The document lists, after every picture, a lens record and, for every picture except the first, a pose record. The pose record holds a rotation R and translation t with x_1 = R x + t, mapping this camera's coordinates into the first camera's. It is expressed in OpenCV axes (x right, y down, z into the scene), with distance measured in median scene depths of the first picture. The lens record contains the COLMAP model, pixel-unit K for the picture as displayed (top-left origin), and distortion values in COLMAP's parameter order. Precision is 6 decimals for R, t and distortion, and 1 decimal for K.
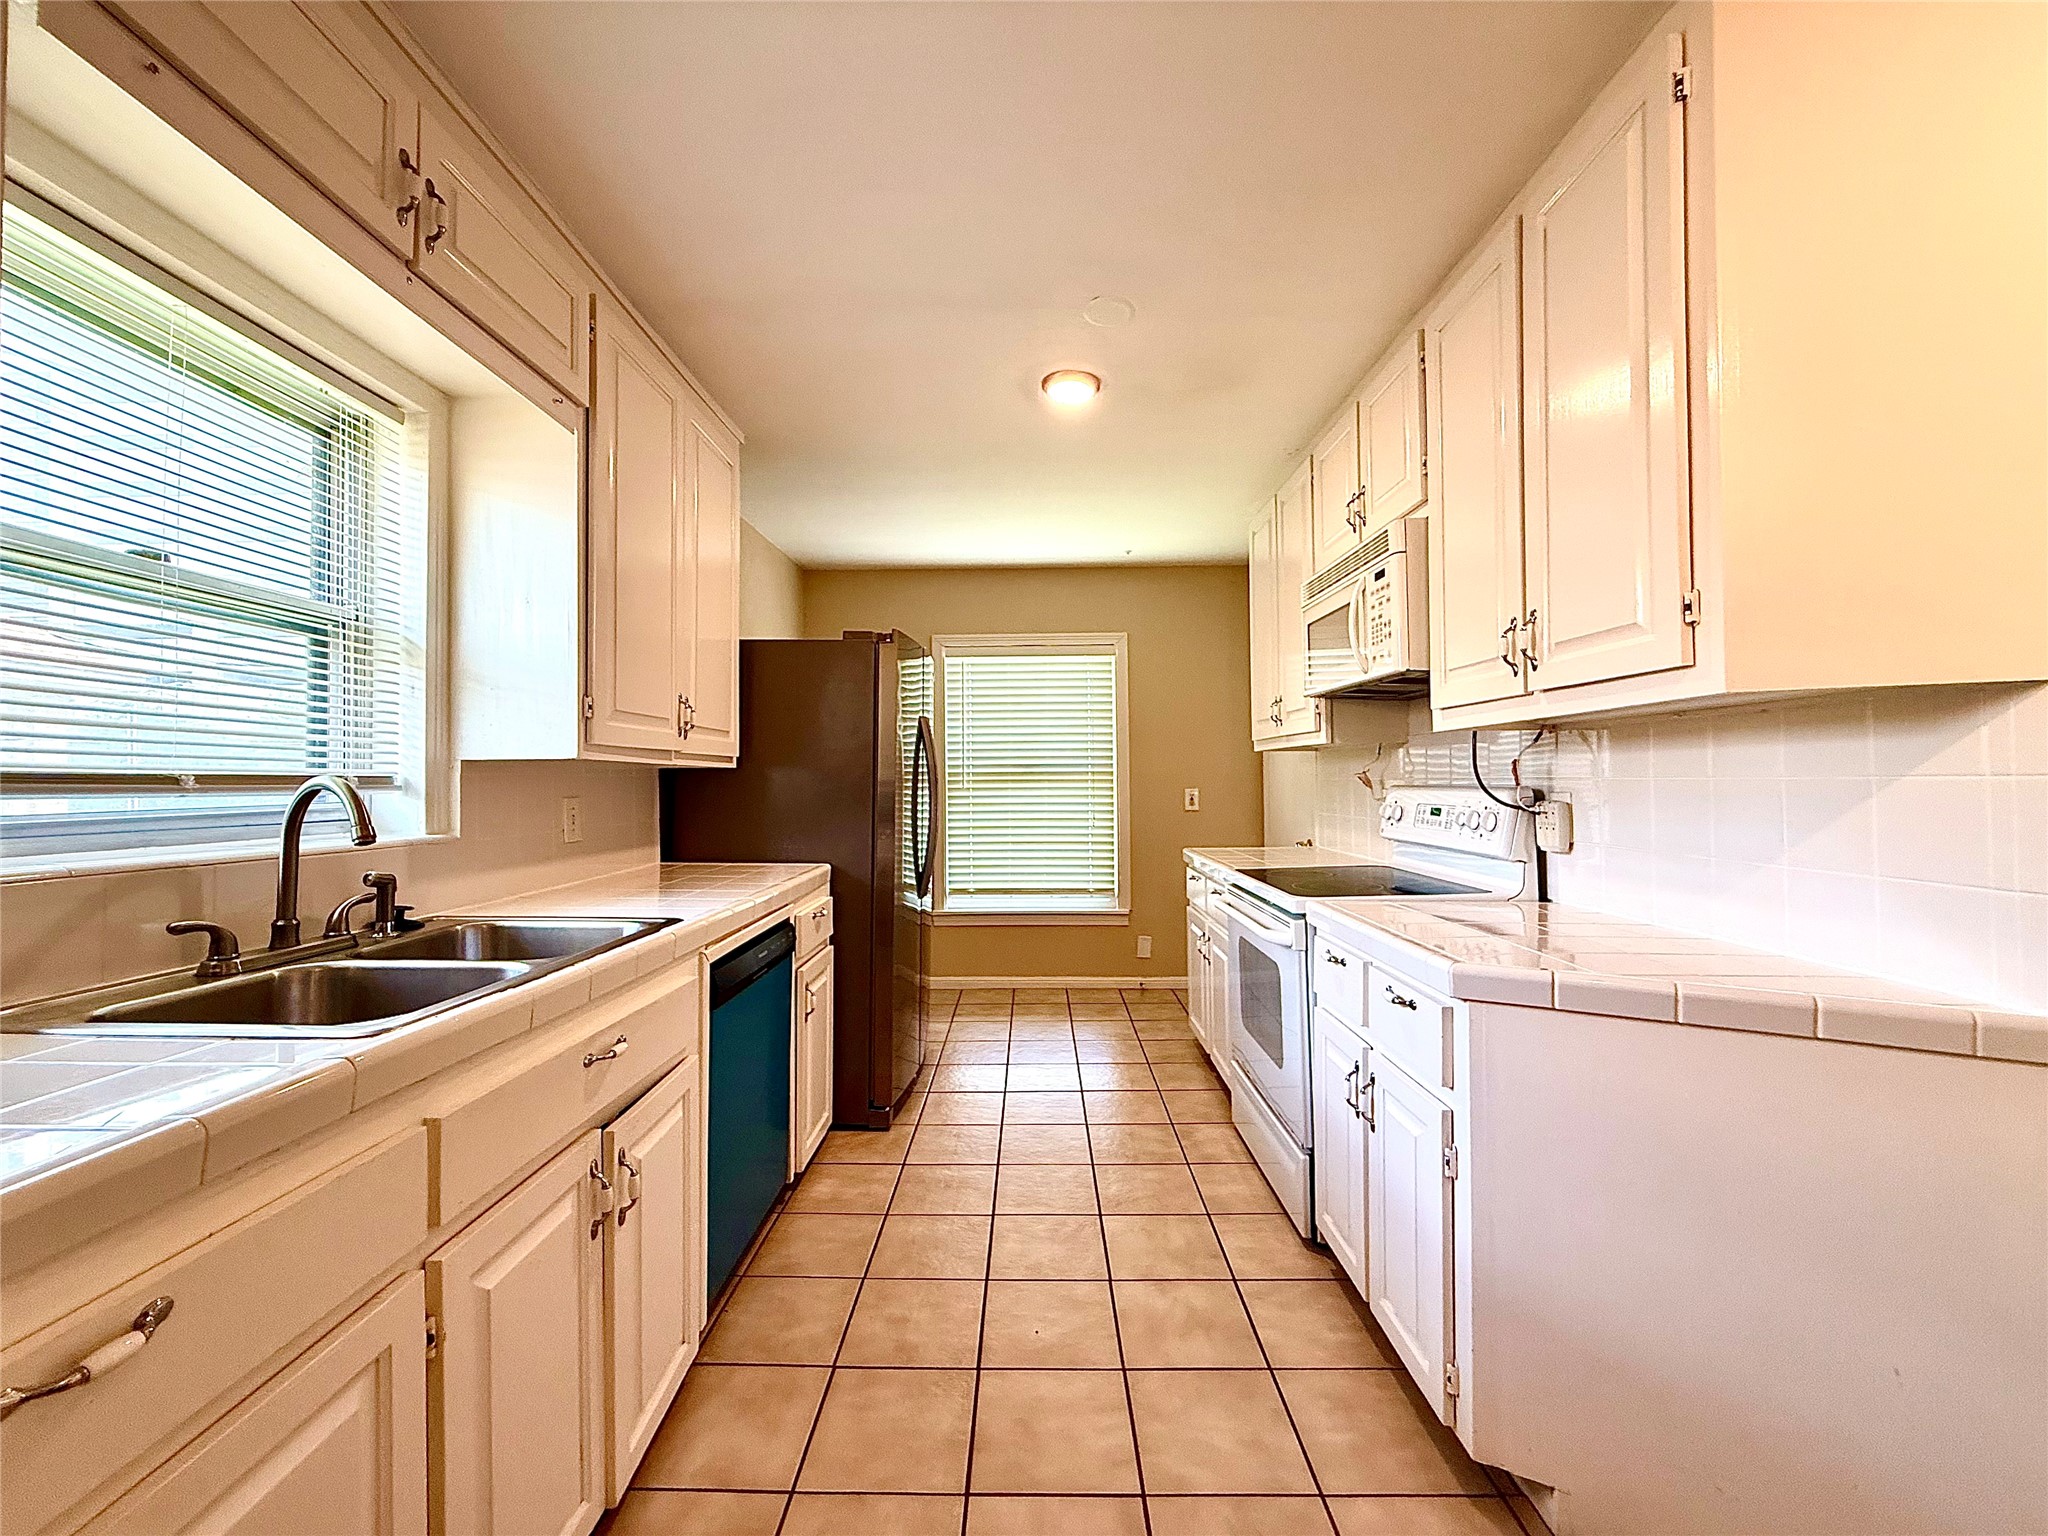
lens RADIAL K [[822.1, 0, 1021.9], [0, 822.1, 774.8], [0, 0, 1]] dist [0.000779, 0.000034]
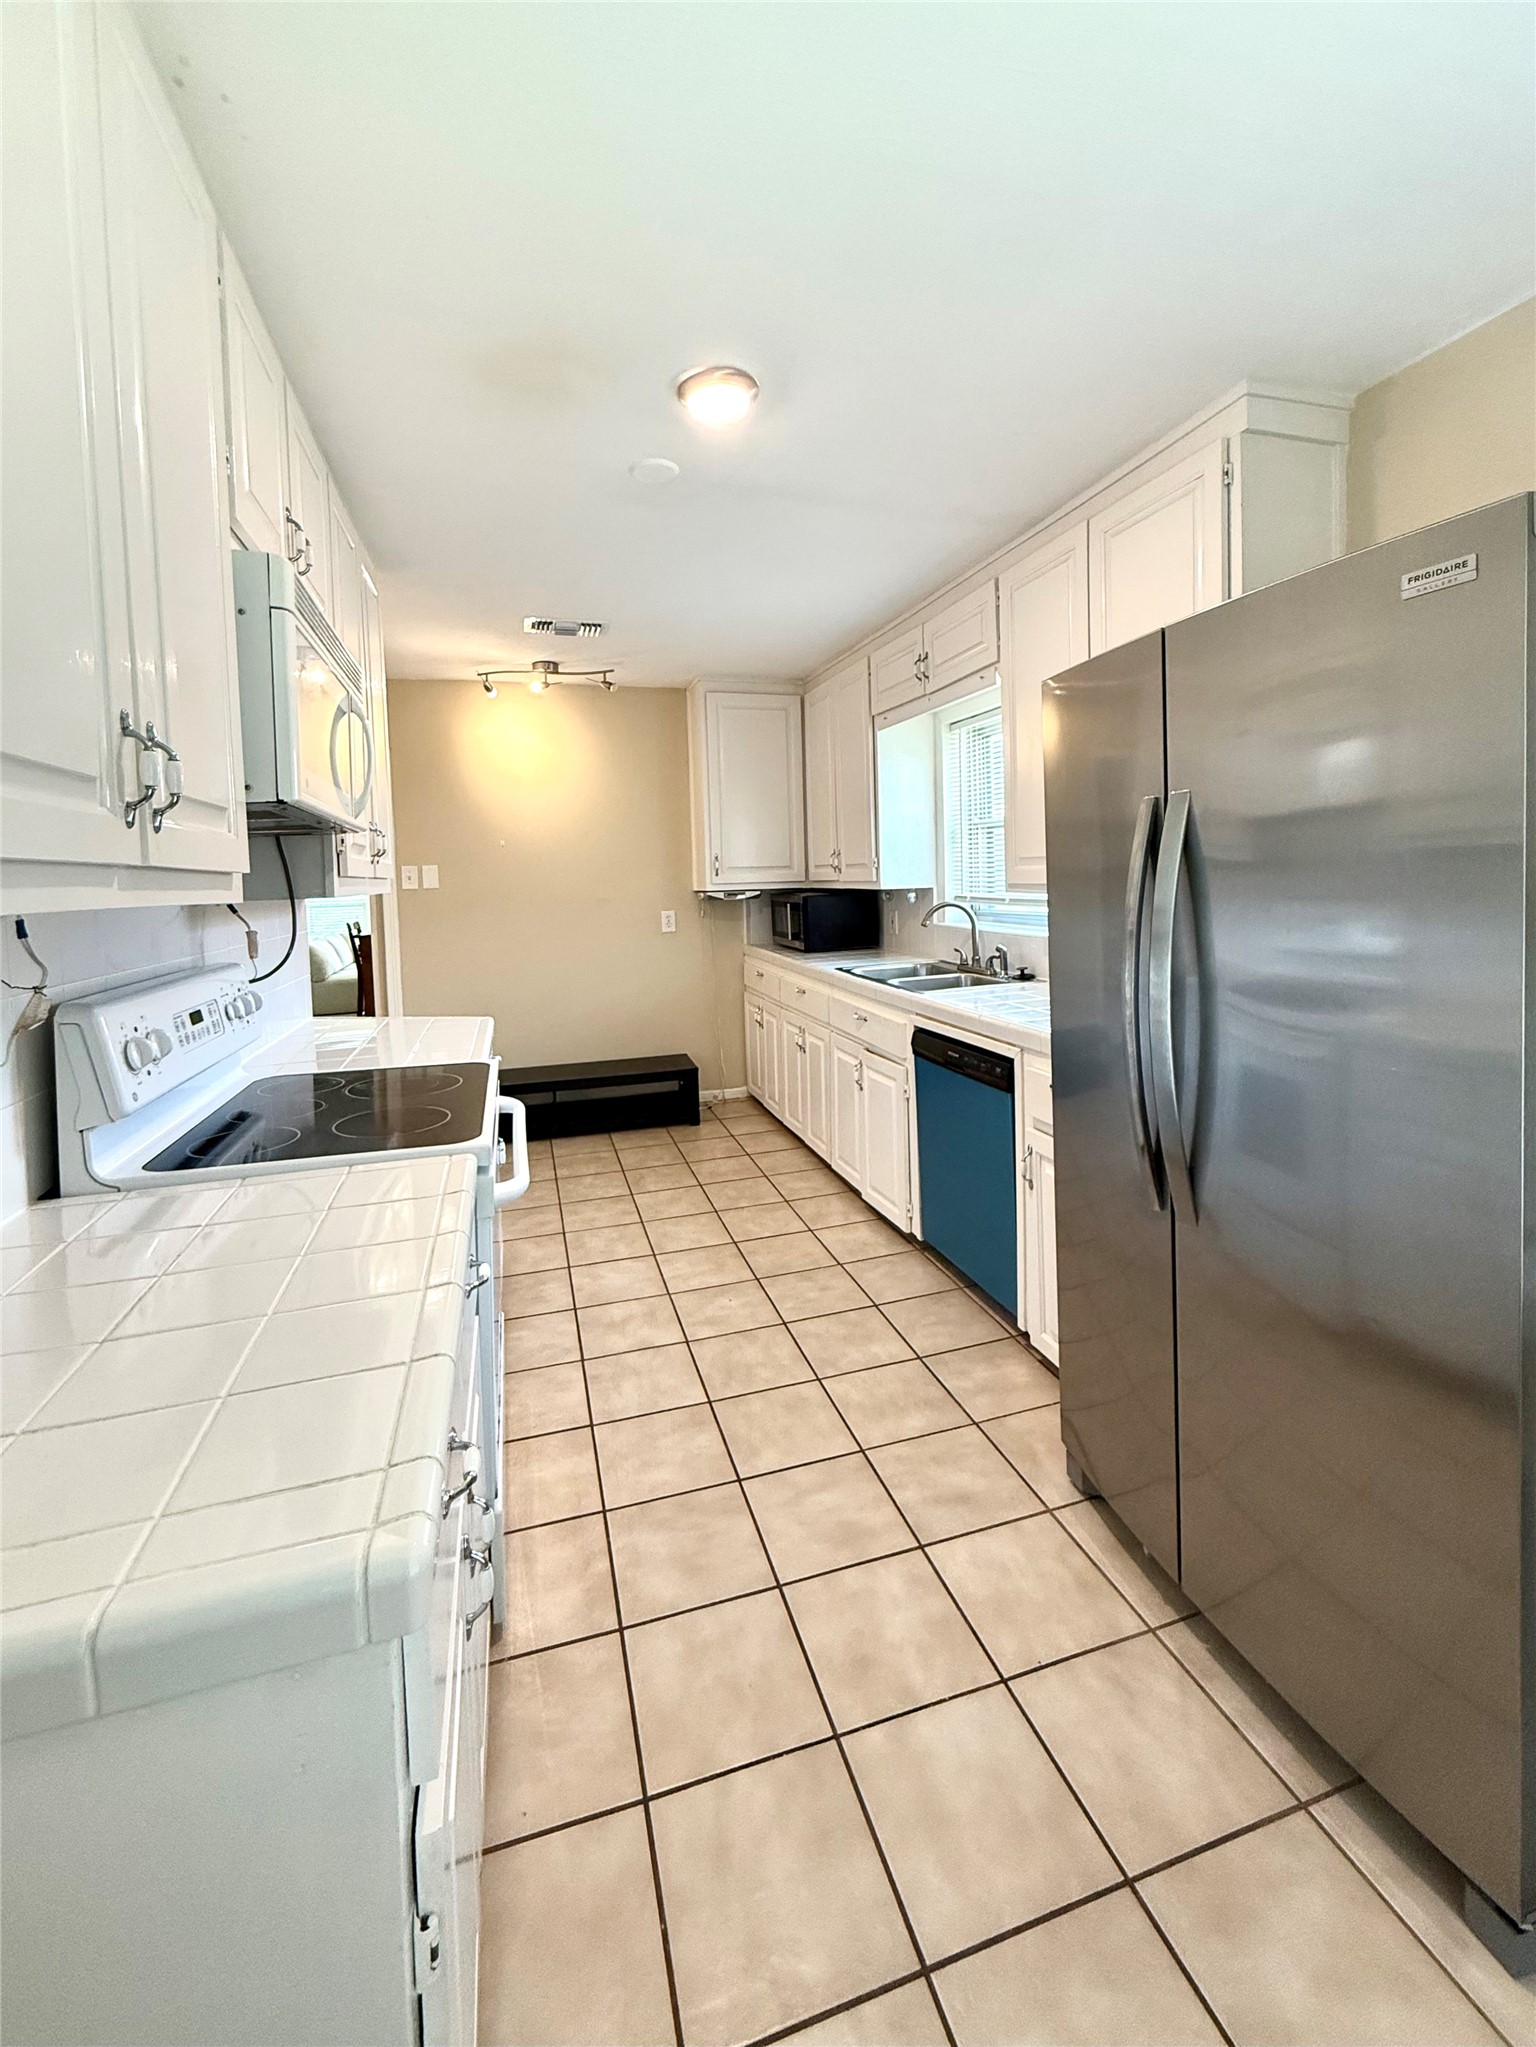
lens RADIAL K [[821.7, 0, 764.9], [0, 821.7, 1022.6], [0, 0, 1]] dist [0.000779, 0.000034]
pose [[-0.953552, 0.063791, -0.294397, 0.301324], [0.022139, 0.989518, 0.142702, -0.013868], [0.300414, 0.129556, -0.944969, 1.965562]]
